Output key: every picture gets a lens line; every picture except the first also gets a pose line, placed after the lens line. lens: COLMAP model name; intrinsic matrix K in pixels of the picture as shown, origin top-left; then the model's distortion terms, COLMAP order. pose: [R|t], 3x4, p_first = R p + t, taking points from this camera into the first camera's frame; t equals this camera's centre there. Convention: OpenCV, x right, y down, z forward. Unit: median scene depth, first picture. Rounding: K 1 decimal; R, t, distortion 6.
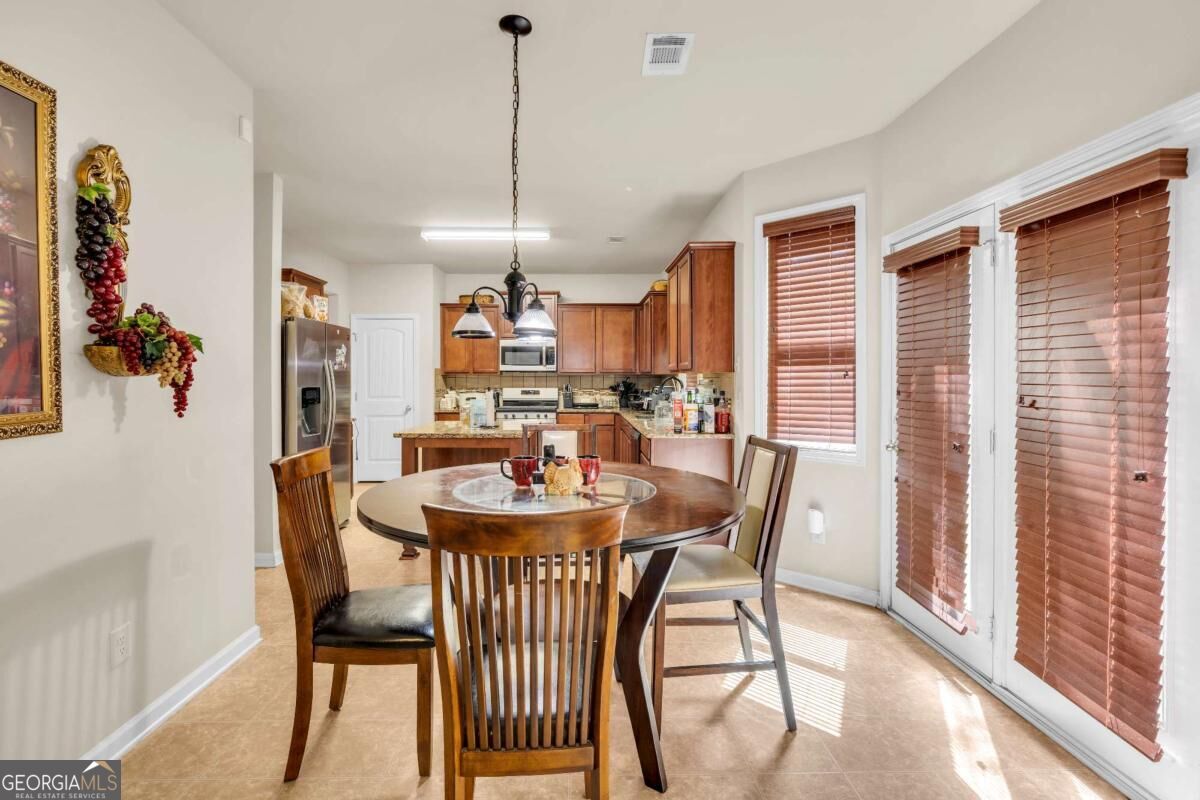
lens RADIAL K [[591.2, 0, 600.3], [0, 591.2, 381.4], [0, 0, 1]] dist [-0.000539, -0.000032]
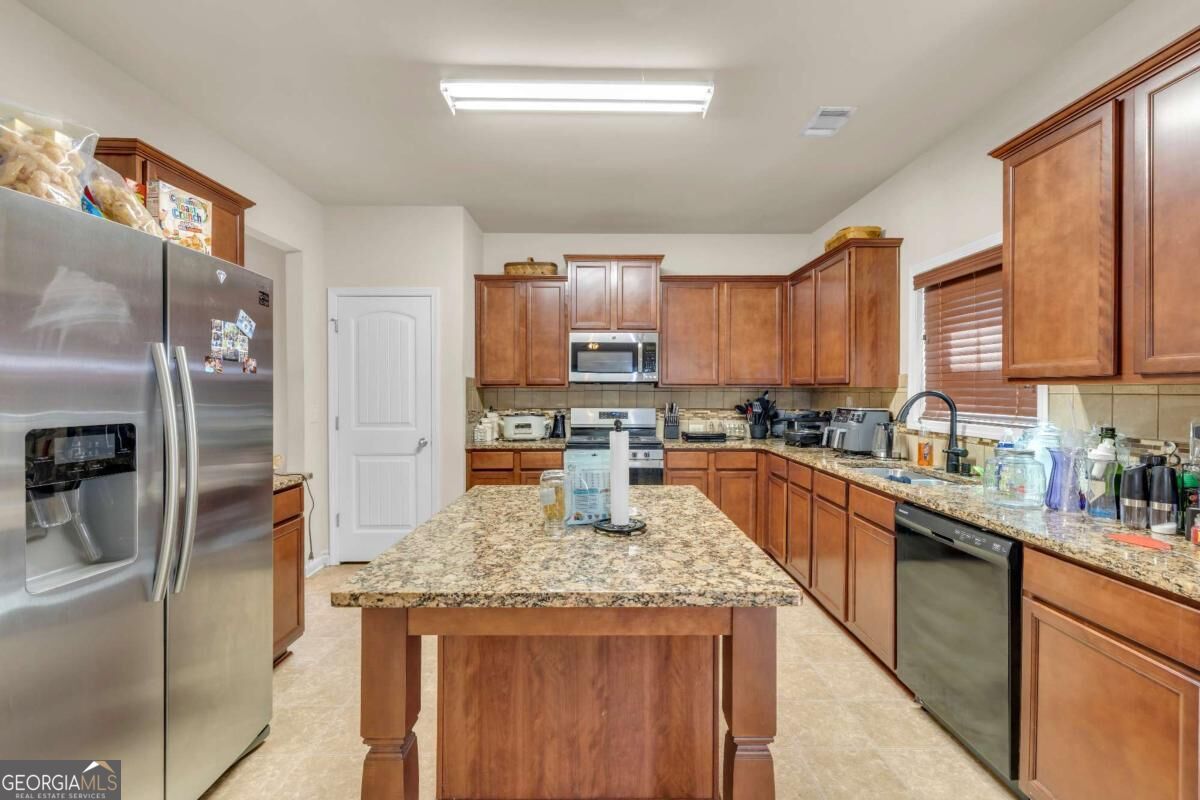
lens RADIAL K [[515.7, 0, 607.4], [0, 515.7, 394.5], [0, 0, 1]] dist [-0.000294, 0.000013]
pose [[0.999998, 0.000972, 0.001622, -0.129571], [-0.000974, 0.999999, 0.001214, -0.004823], [-0.001620, -0.001216, 0.999998, 0.448585]]
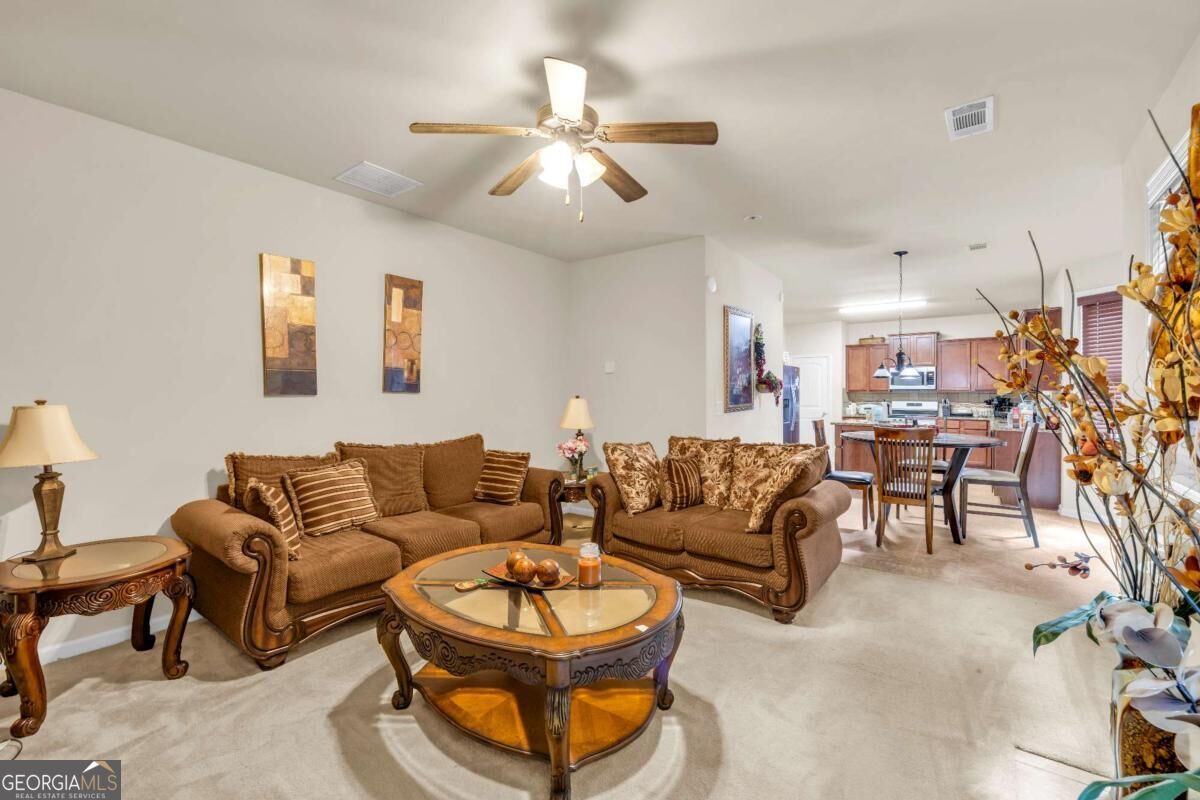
lens RADIAL K [[515.7, 0, 607.4], [0, 515.7, 394.5], [0, 0, 1]] dist [-0.000294, 0.000013]
pose [[0.787673, 0.001215, -0.616093, 0.063183], [-0.004580, 0.999982, -0.003883, 0.002918], [0.616077, 0.005881, 0.787664, -0.419390]]
